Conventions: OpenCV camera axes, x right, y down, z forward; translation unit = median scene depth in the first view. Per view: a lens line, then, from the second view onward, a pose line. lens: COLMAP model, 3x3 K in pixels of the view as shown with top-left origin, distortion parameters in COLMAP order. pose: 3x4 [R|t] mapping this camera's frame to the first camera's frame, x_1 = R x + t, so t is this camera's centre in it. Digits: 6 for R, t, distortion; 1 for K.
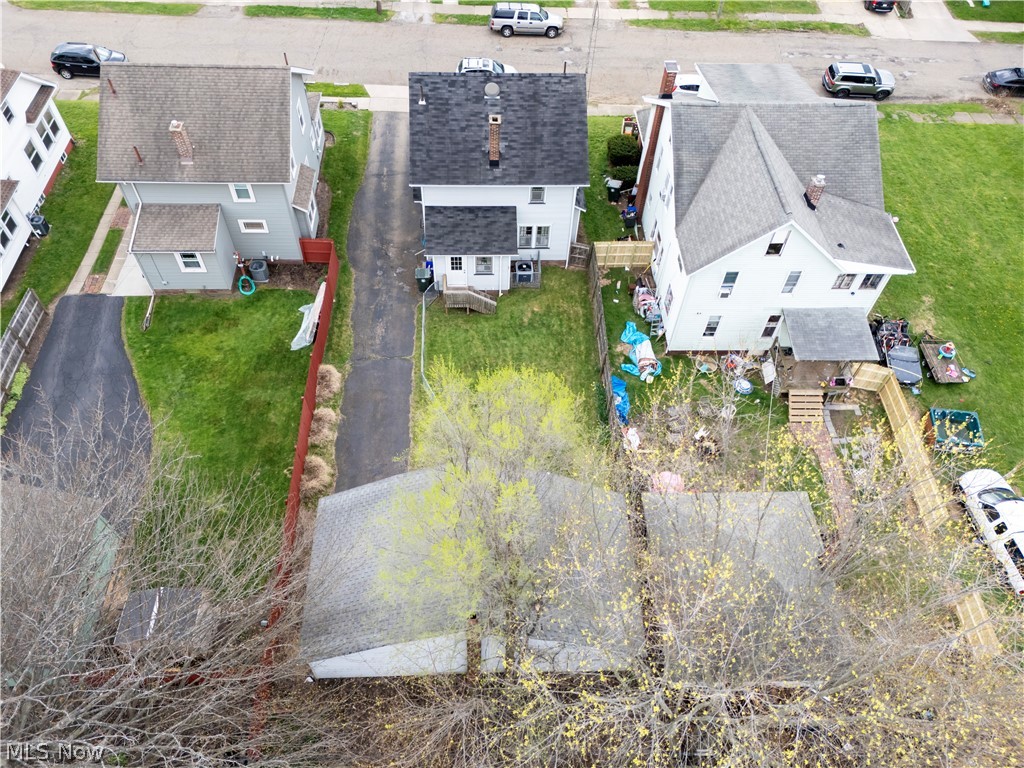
lens RADIAL K [[748.4, 0, 512.0], [0, 748.4, 384.0], [0, 0, 1]] dist [0.070429, -0.000491]
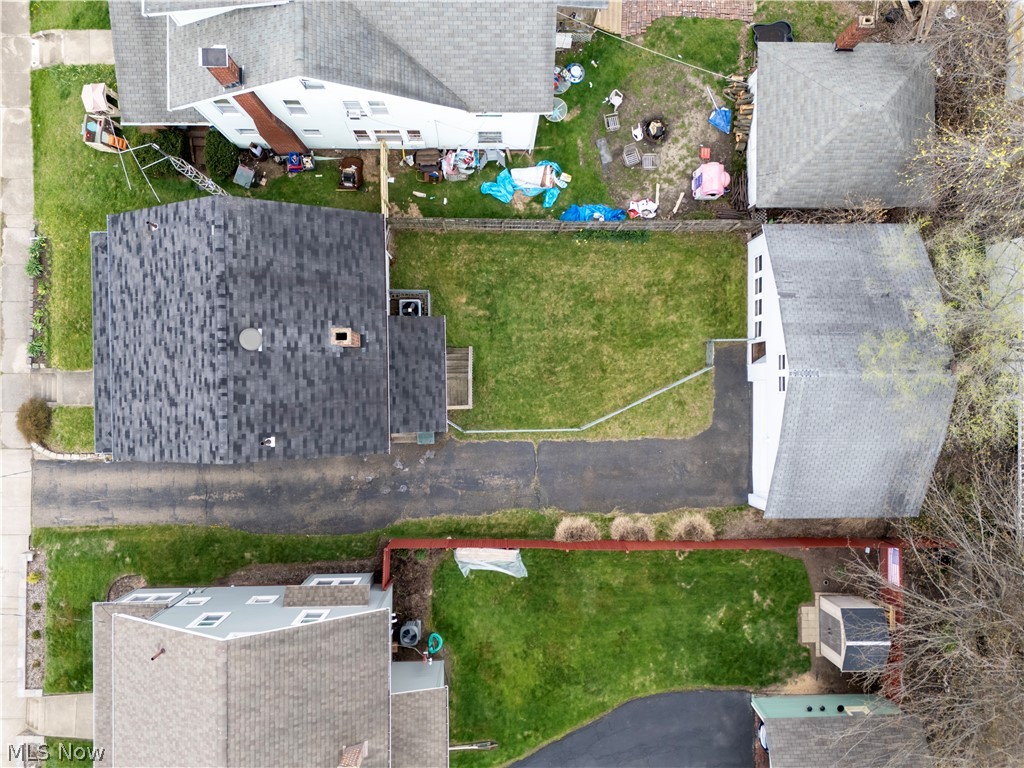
lens RADIAL K [[748.4, 0, 512.0], [0, 748.4, 384.0], [0, 0, 1]] dist [0.070429, -0.000491]
pose [[0.031414, -0.998978, -0.032509, -0.036287], [0.781228, 0.004253, 0.624231, -0.617888], [-0.623455, -0.045007, 0.780563, 0.324361]]
